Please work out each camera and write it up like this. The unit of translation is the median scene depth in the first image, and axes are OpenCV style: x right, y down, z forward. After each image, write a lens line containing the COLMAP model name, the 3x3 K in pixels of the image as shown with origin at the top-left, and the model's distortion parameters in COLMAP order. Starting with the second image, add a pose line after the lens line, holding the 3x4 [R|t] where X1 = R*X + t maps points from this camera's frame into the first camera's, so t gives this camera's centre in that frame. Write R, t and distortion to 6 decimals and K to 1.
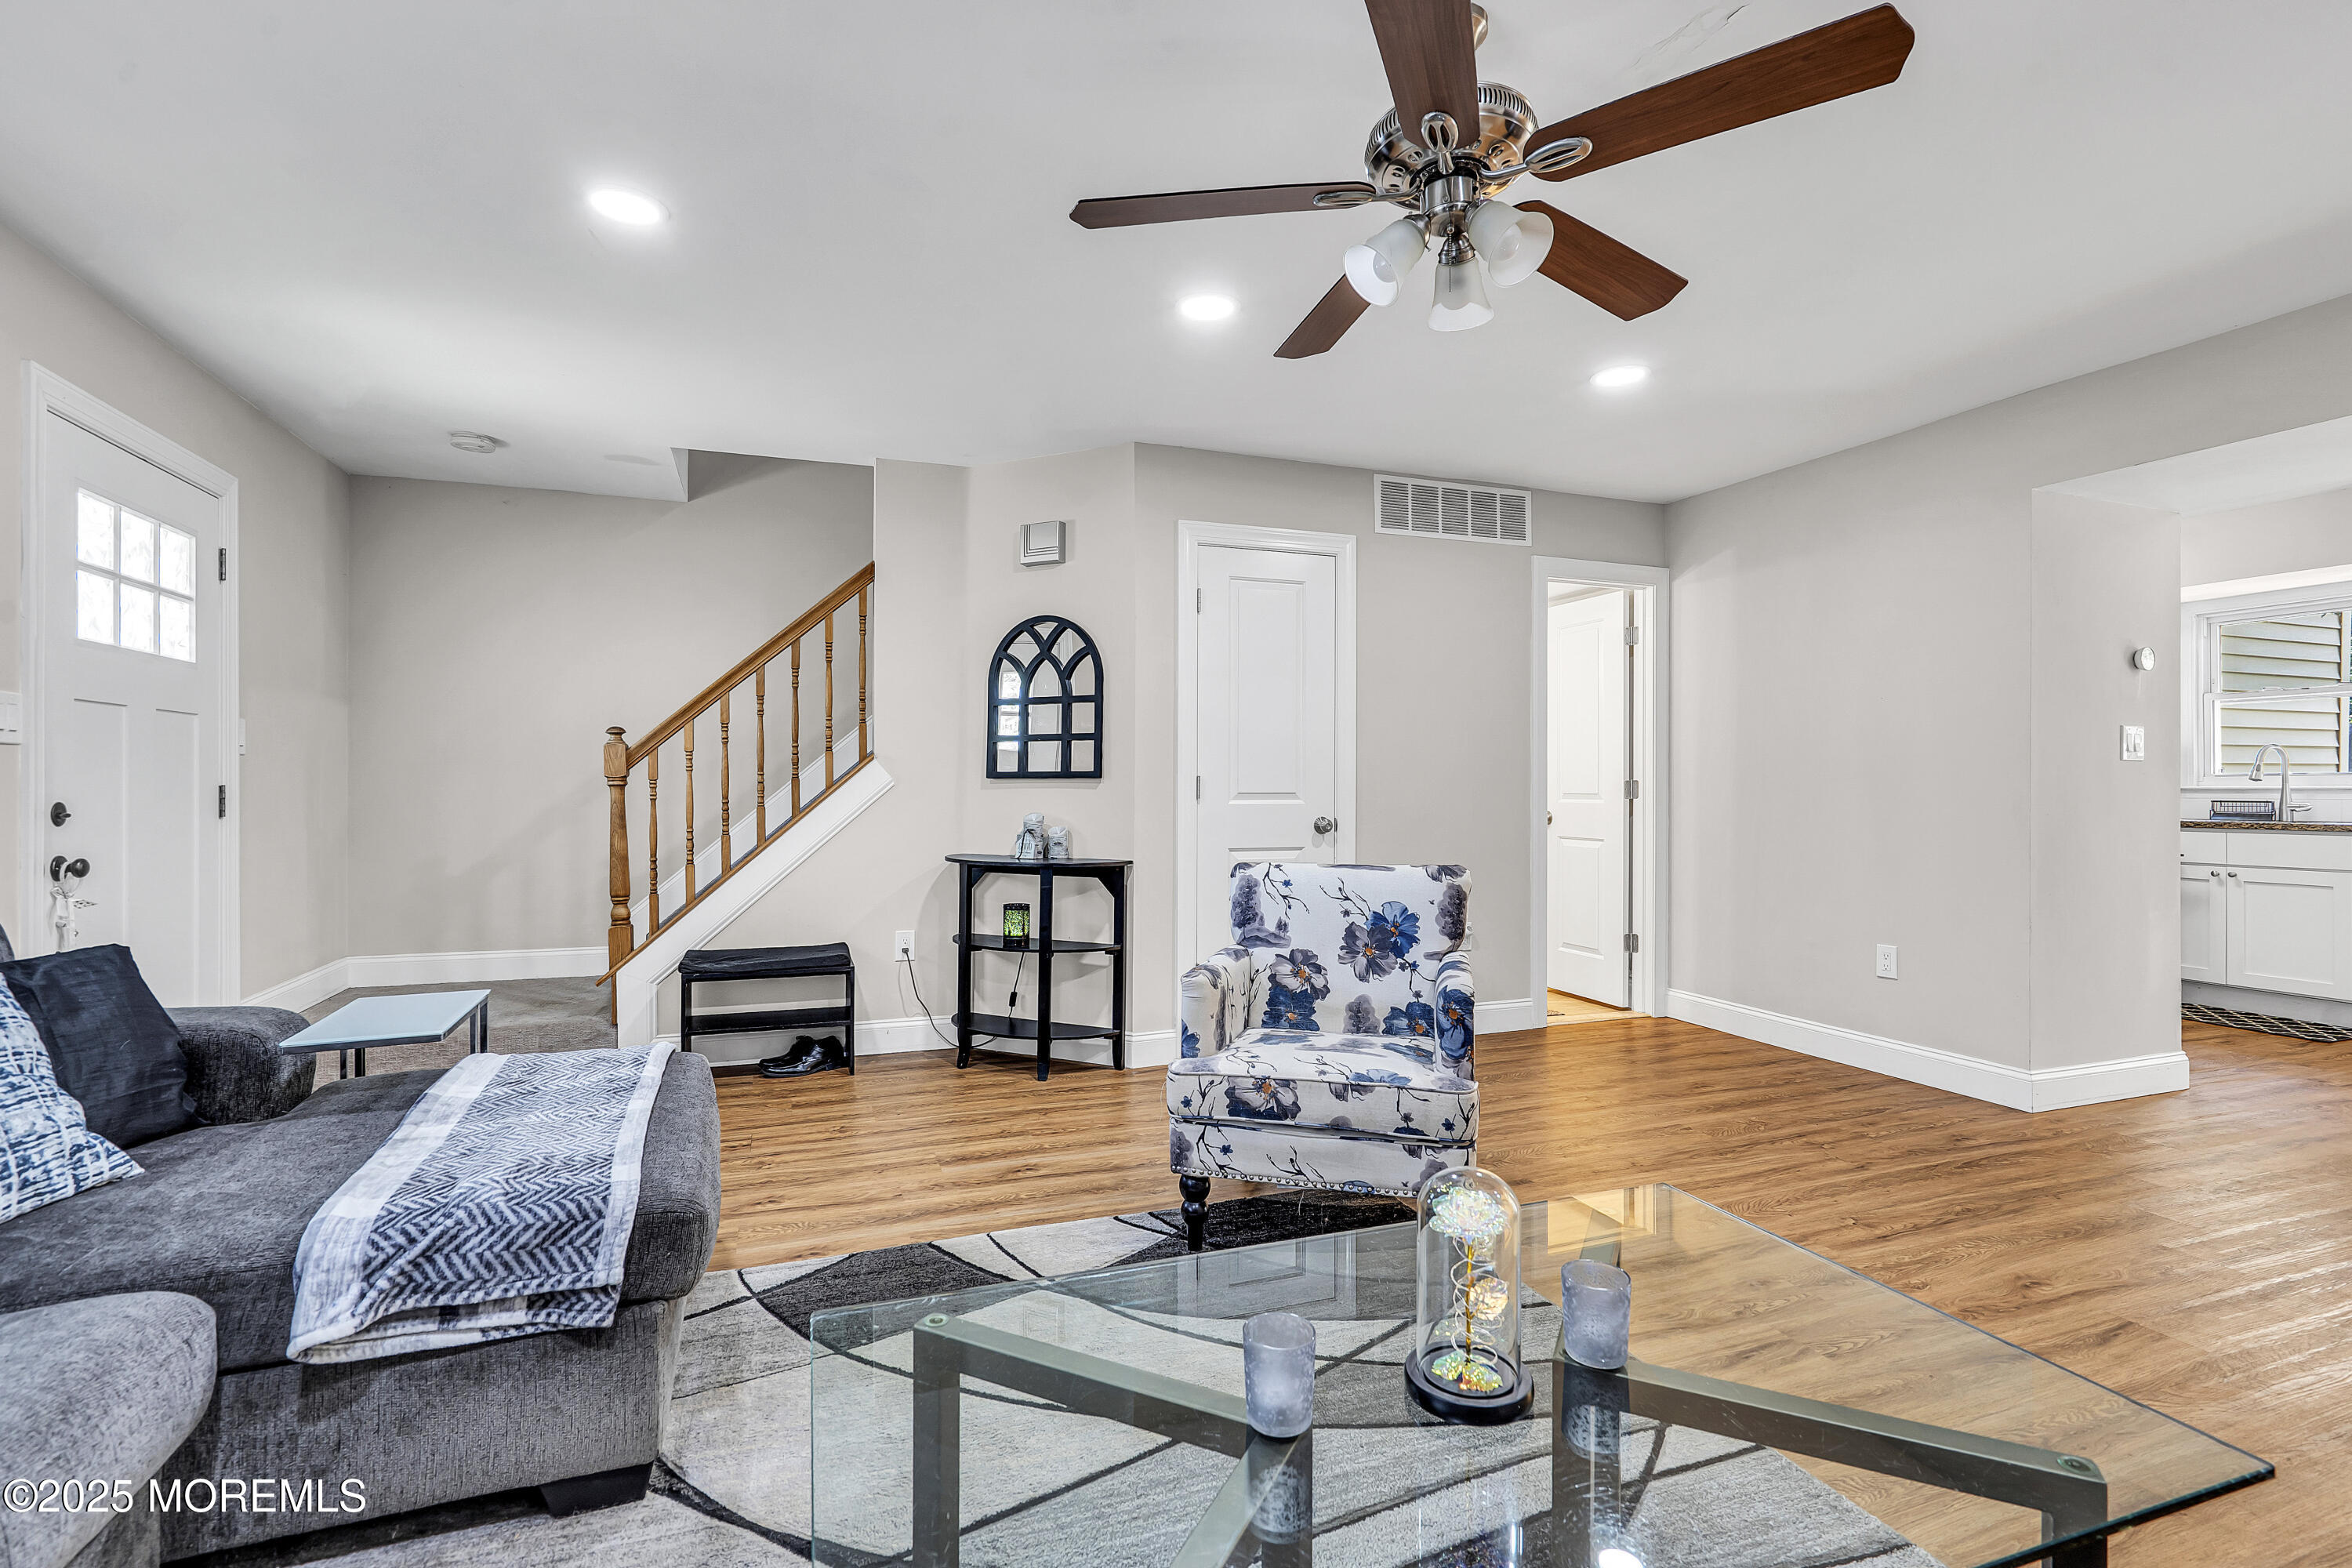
lens RADIAL K [[1081.9, 0, 1185.2], [0, 1081.9, 778.8], [0, 0, 1]] dist [0.001393, -0.000140]
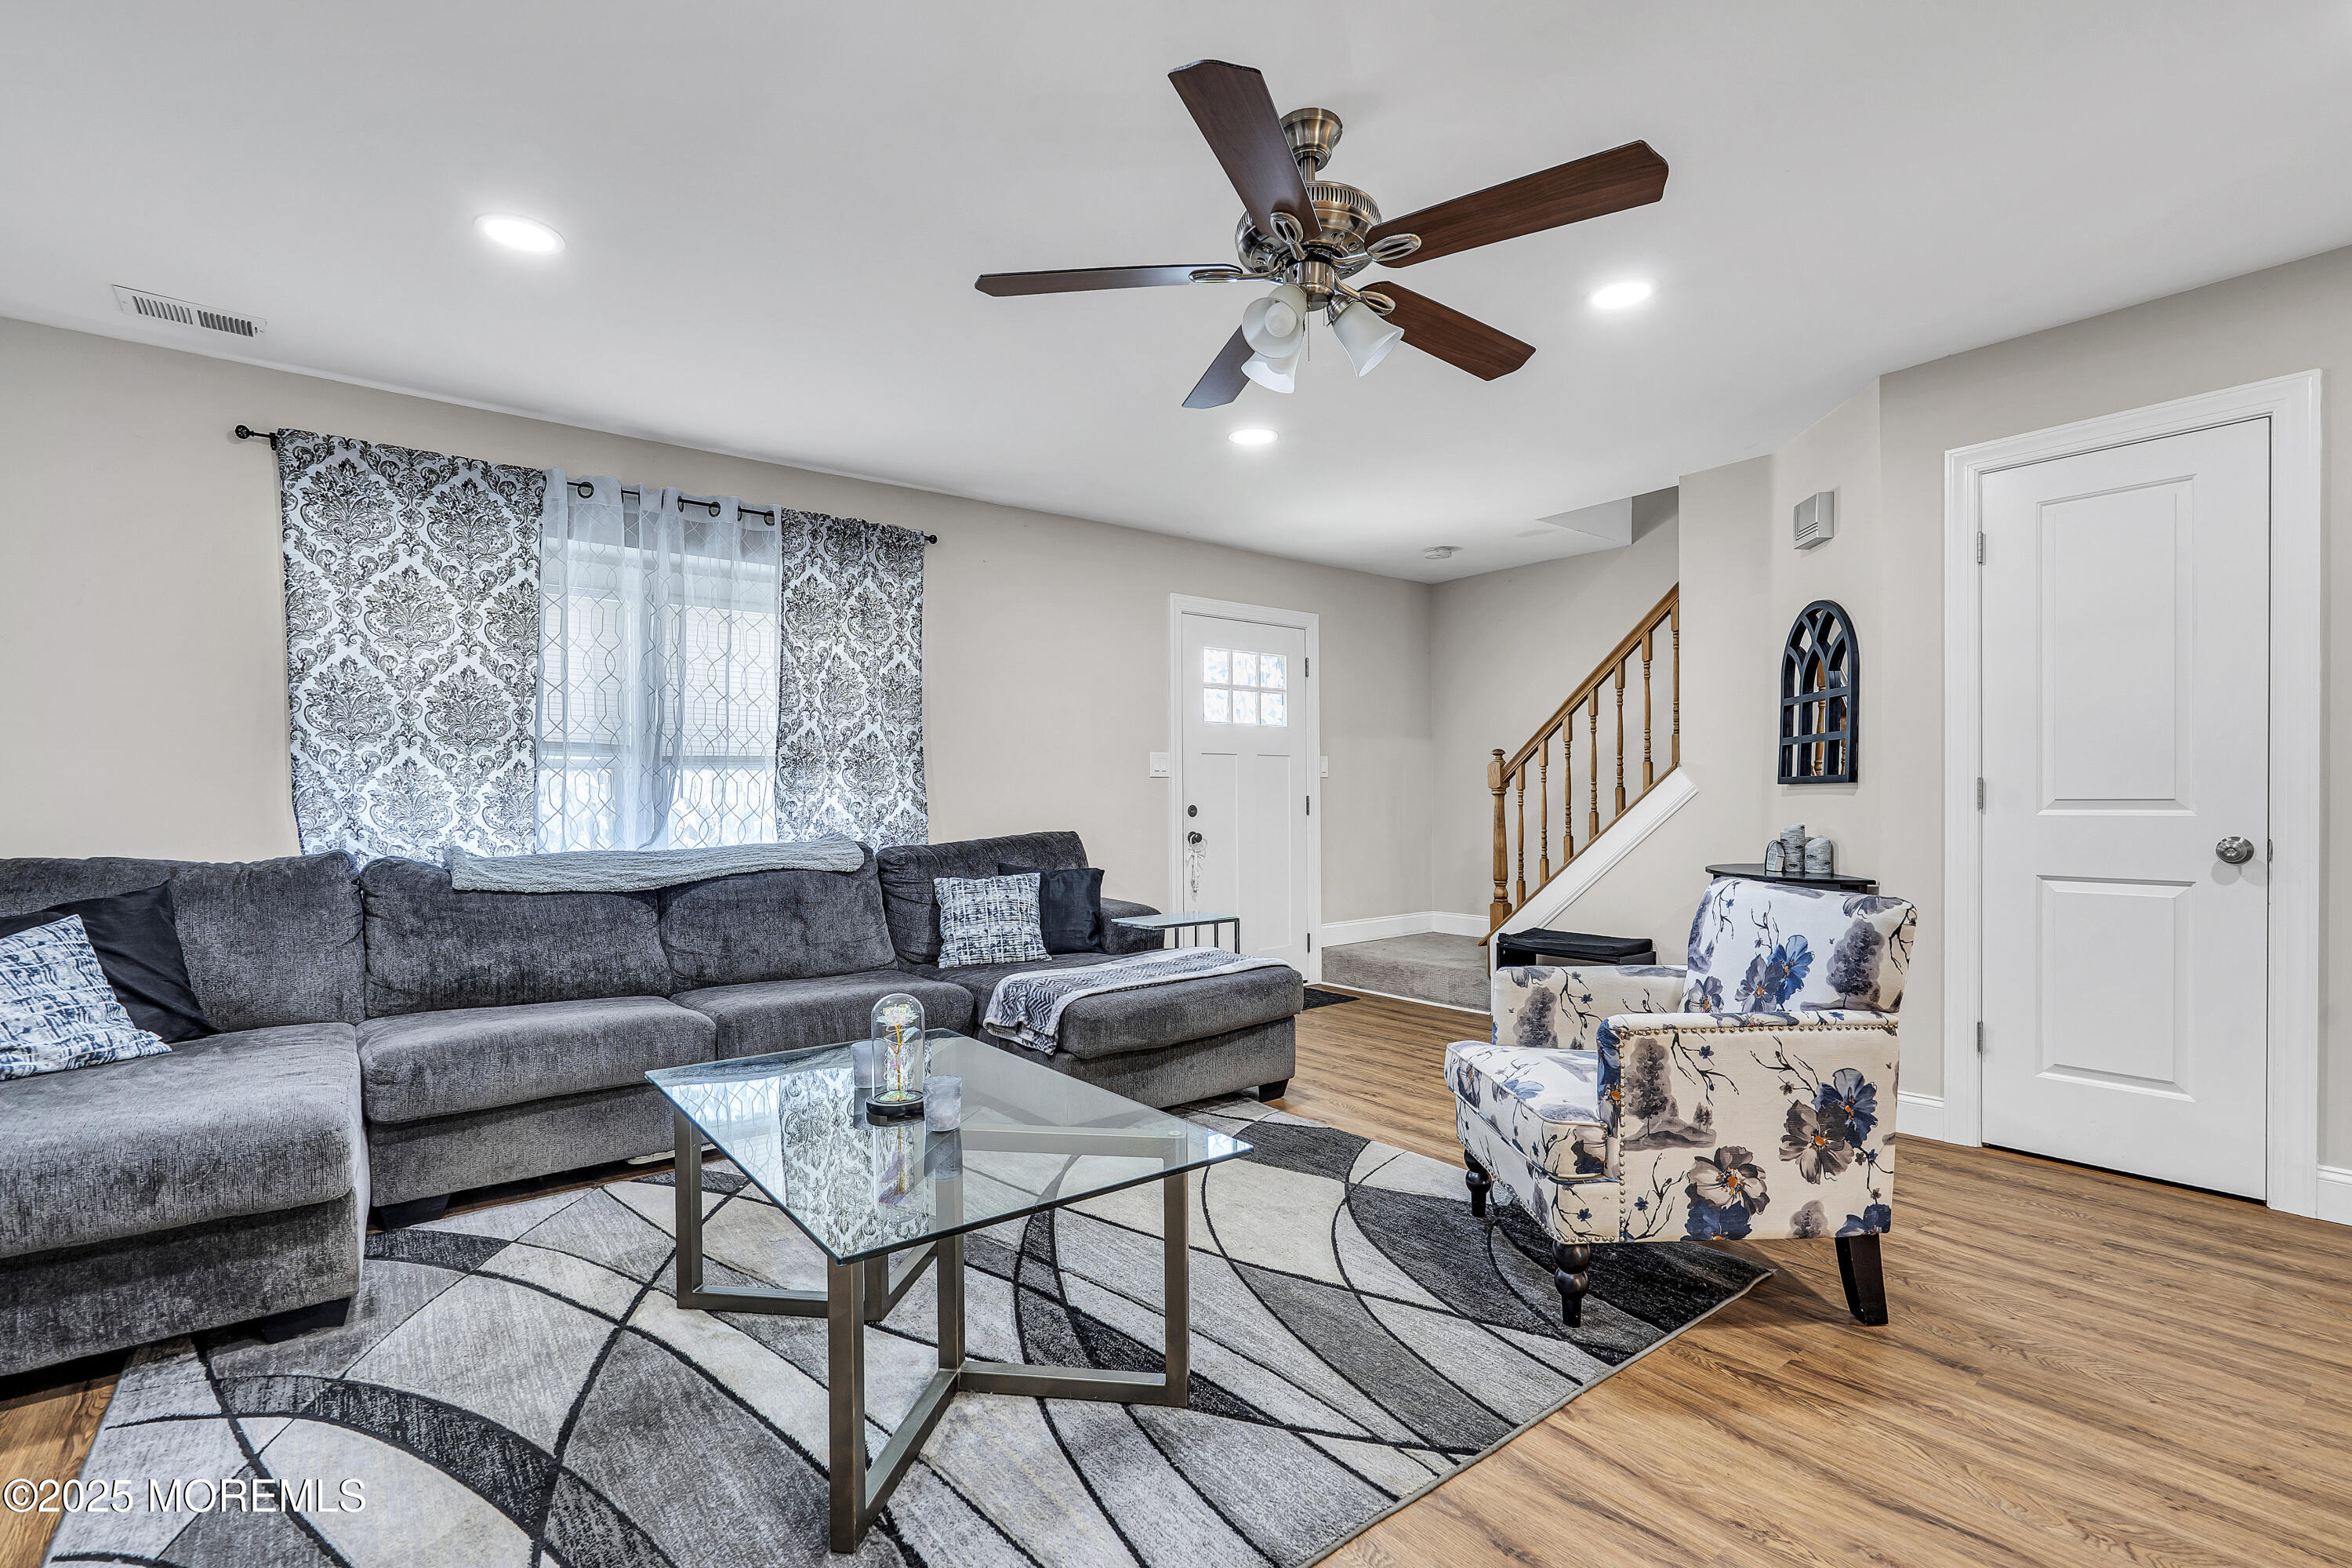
lens RADIAL K [[1089.0, 0, 1175.2], [0, 1089.0, 792.0], [0, 0, 1]] dist [0.026492, -0.002835]
pose [[0.310876, -0.007753, -0.950419, 0.611219], [0.012541, 0.999913, -0.004054, 0.004121], [0.950368, -0.010659, 0.310946, 0.231603]]
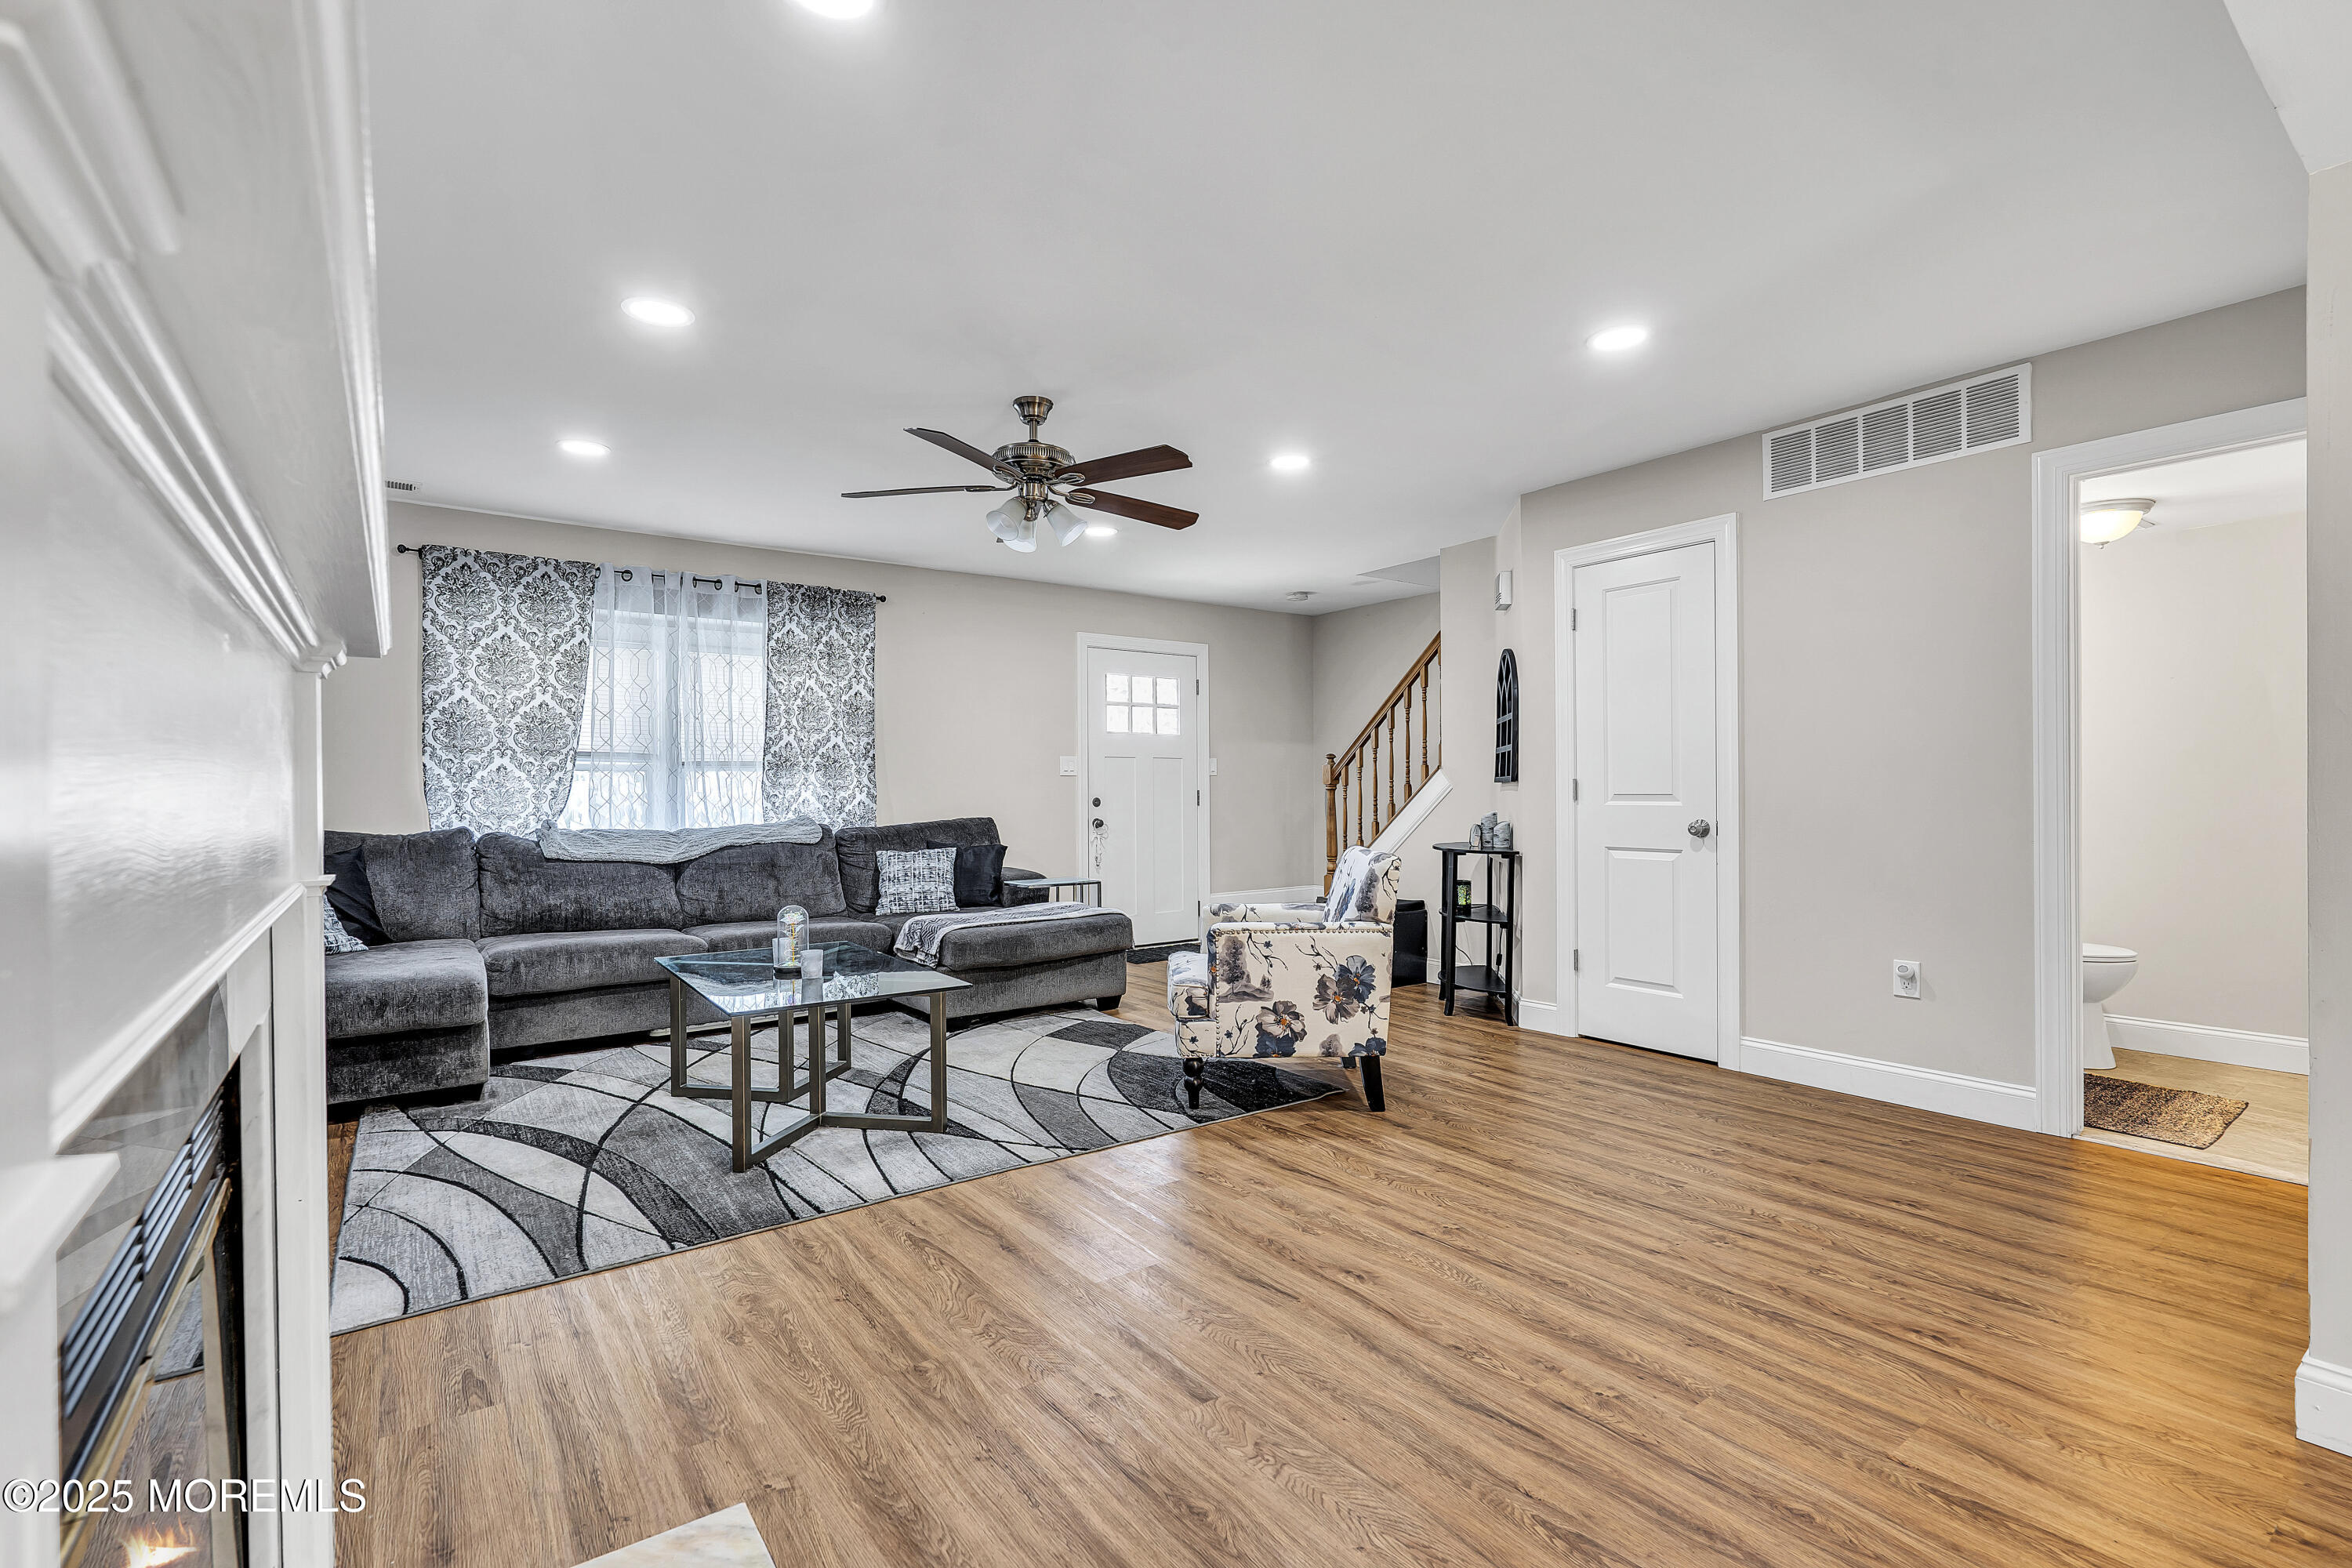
lens RADIAL K [[1089.0, 0, 1179.5], [0, 1089.0, 789.3], [0, 0, 1]] dist [0.026492, -0.002835]
pose [[0.268960, -0.002972, -0.963147, 1.035703], [0.012064, 0.999927, 0.000284, 0.002736], [0.963076, -0.011696, 0.268976, 0.336227]]
